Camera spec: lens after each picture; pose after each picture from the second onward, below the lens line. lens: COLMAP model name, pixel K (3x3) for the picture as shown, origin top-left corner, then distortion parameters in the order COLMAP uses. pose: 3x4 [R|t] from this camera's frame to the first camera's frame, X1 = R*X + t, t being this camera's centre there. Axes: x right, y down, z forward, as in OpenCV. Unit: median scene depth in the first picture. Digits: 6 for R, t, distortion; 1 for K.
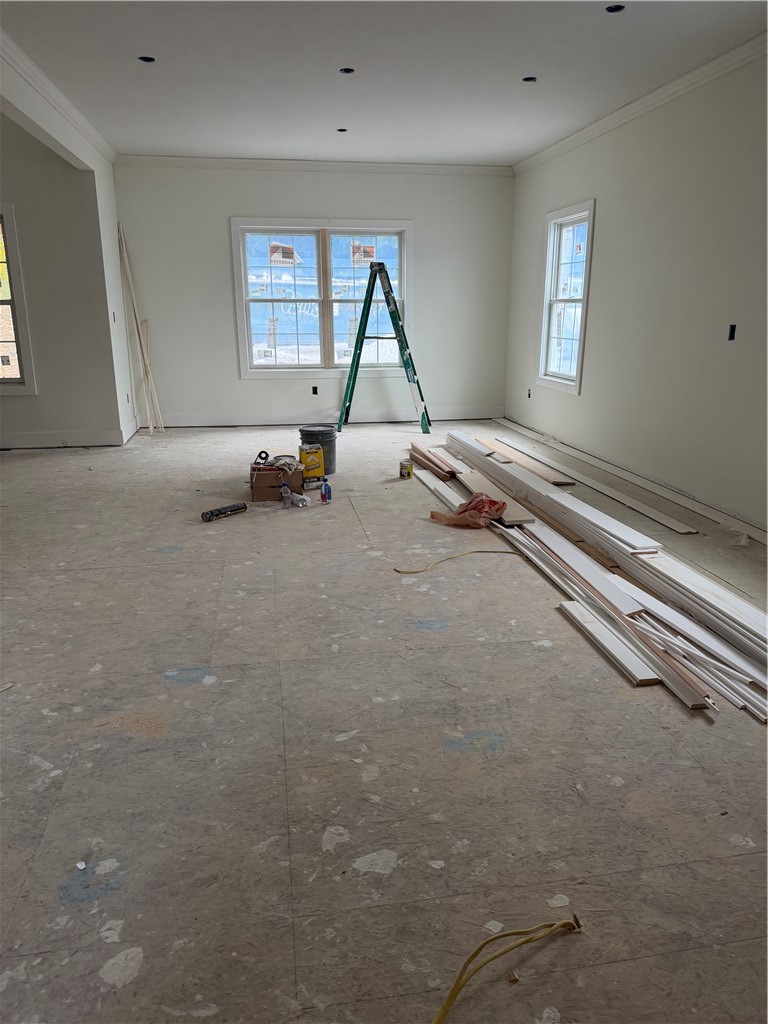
lens RADIAL K [[701.8, 0, 351.4], [0, 701.8, 516.2], [0, 0, 1]] dist [0.008497, 0.000197]
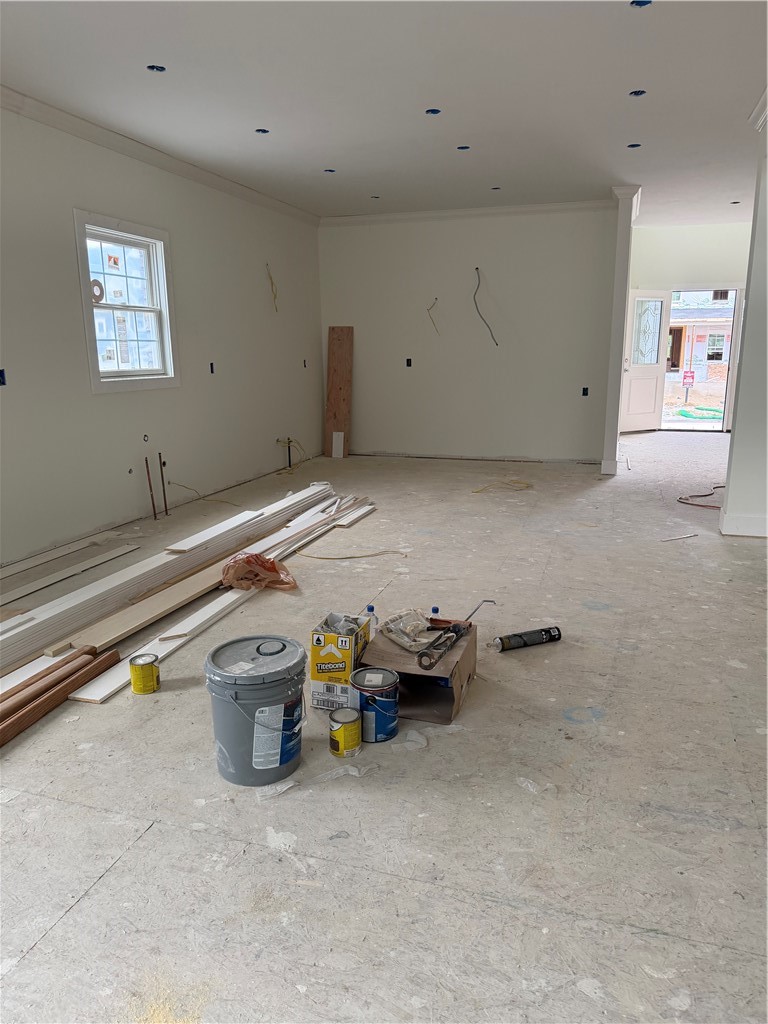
lens RADIAL K [[723.2, 0, 384.0], [0, 723.2, 512.0], [0, 0, 1]] dist [-0.001226, -0.005265]
pose [[-0.905782, -0.086069, 0.414911, -0.205512], [0.129025, 0.876642, 0.463521, -0.283918], [-0.403623, 0.473383, -0.782941, 0.947804]]
